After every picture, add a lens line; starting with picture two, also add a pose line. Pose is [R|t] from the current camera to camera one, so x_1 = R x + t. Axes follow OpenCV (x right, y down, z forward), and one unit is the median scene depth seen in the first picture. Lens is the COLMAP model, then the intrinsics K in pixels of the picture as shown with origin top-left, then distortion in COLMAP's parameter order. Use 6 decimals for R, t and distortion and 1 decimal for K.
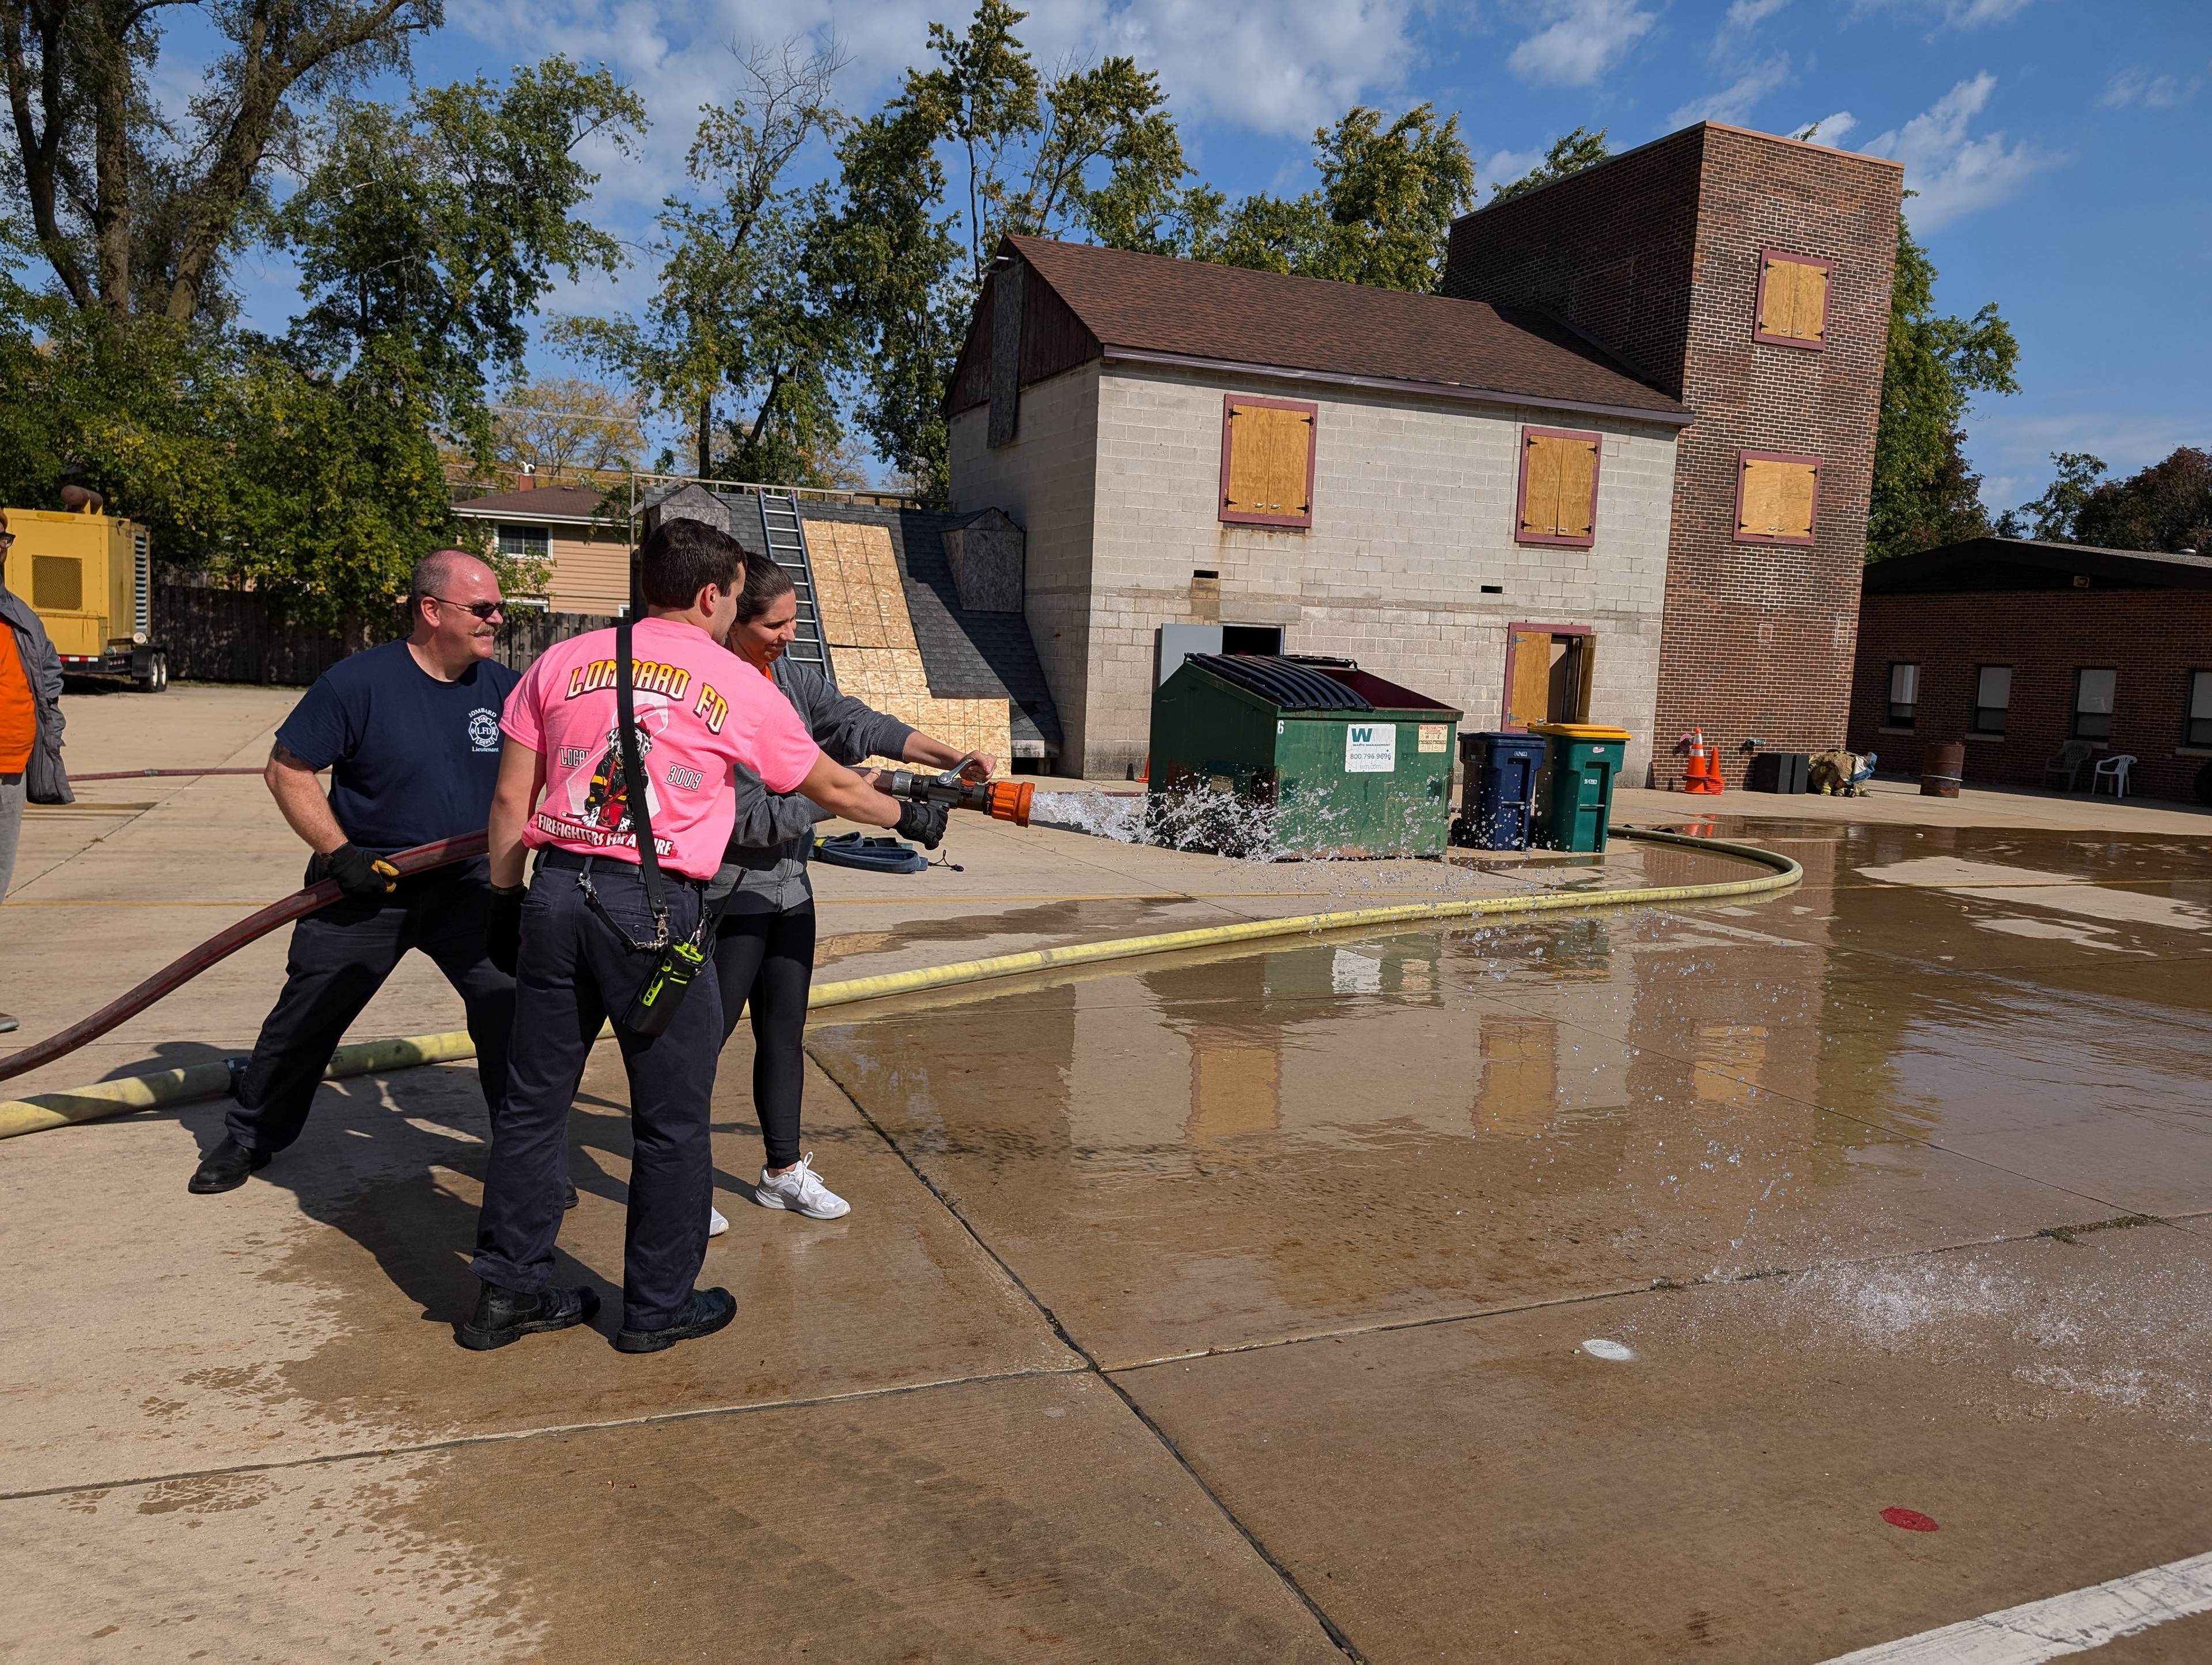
lens RADIAL K [[1540.1, 0, 1106.0], [0, 1540.1, 832.5], [0, 0, 1]] dist [-0.114148, -0.001981]
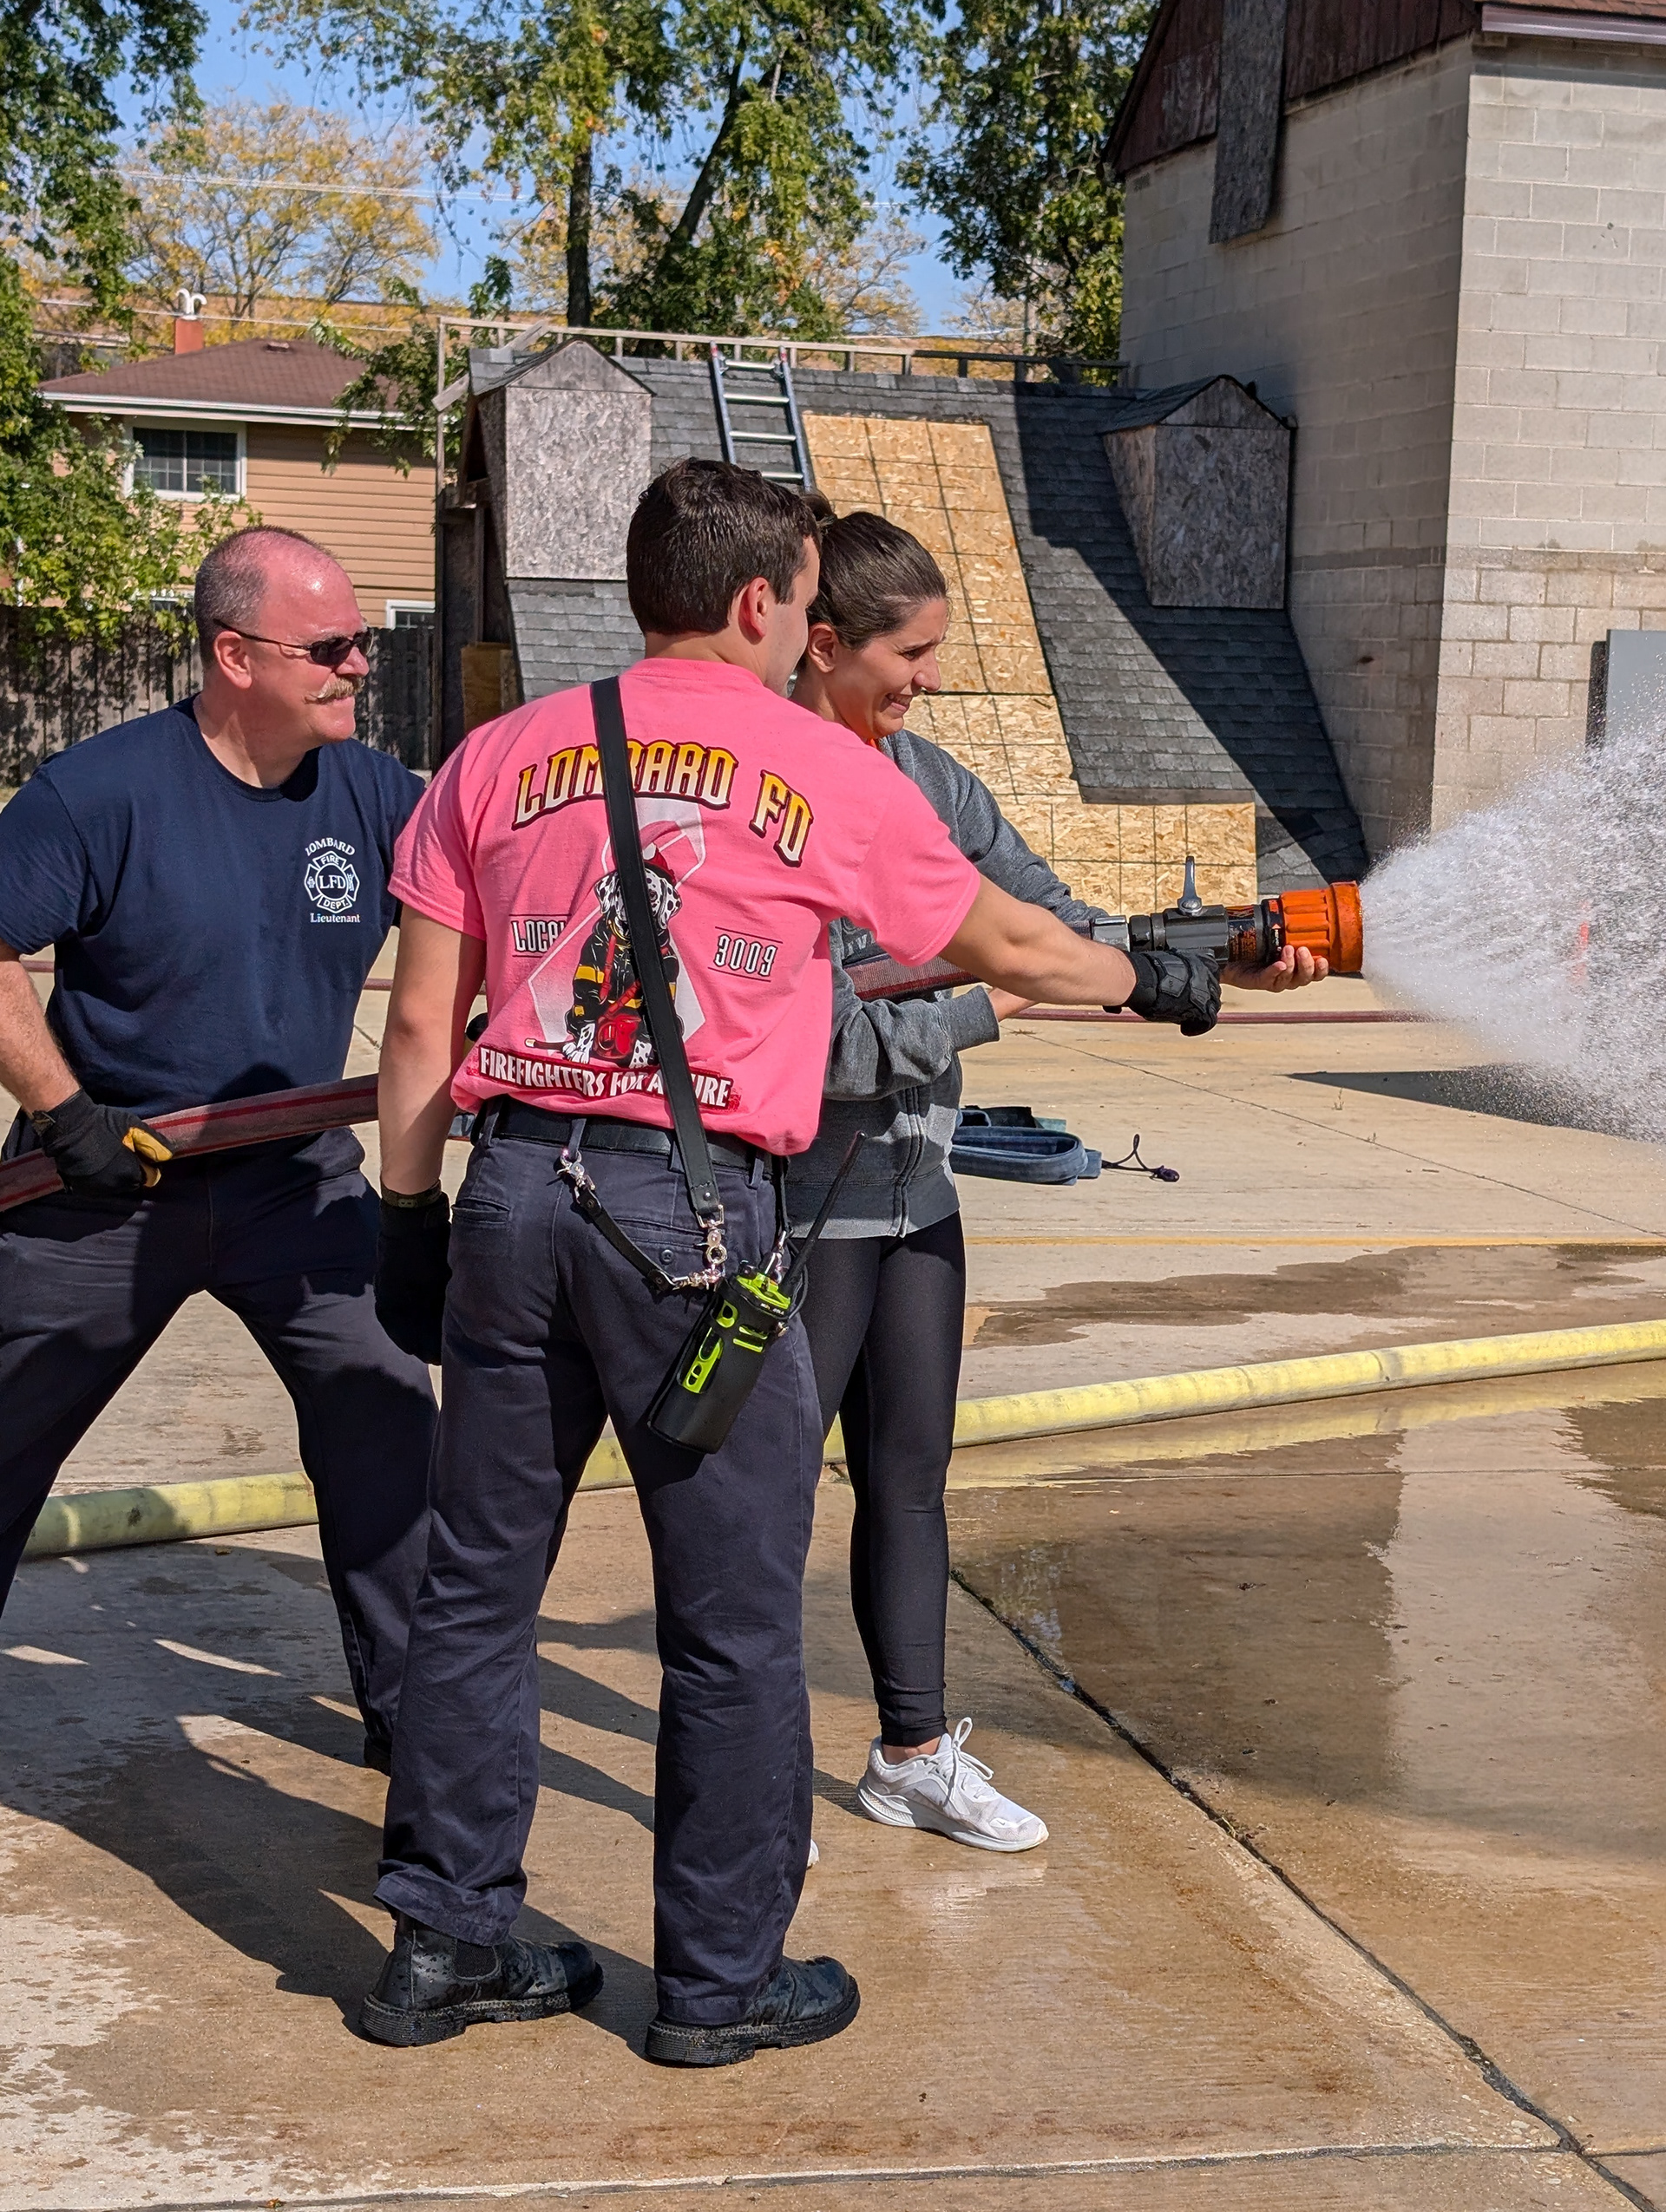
lens RADIAL K [[3704.8, 0, 834.5], [0, 3704.8, 979.0], [0, 0, 1]] dist [0.096829, -0.737711]
pose [[0.988268, -0.001863, -0.152720, -0.034539], [-0.004205, 0.999215, -0.039397, 0.012100], [0.152674, 0.039577, 0.987484, -0.139264]]
